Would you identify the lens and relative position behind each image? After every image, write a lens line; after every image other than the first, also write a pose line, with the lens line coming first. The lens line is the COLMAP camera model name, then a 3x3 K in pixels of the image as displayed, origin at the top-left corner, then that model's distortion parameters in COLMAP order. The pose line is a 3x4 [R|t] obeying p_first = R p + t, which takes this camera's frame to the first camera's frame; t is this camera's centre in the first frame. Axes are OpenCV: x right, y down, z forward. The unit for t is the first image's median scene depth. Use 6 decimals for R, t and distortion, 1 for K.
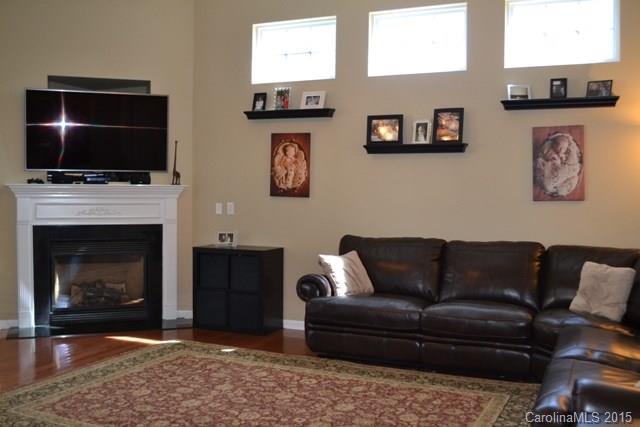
lens RADIAL K [[656.2, 0, 320.6], [0, 656.2, 213.7], [0, 0, 1]] dist [-0.087440, 0.000000]
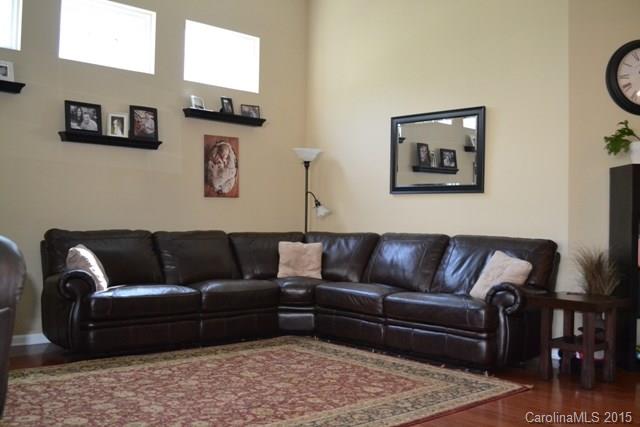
lens RADIAL K [[656.2, 0, 320.2], [0, 656.2, 213.3], [0, 0, 1]] dist [-0.087440, 0.000000]
pose [[0.379387, 0.015430, 0.925110, -0.700516], [0.021334, 0.999449, -0.025419, 0.045721], [-0.924992, 0.029380, 0.378848, 0.360850]]
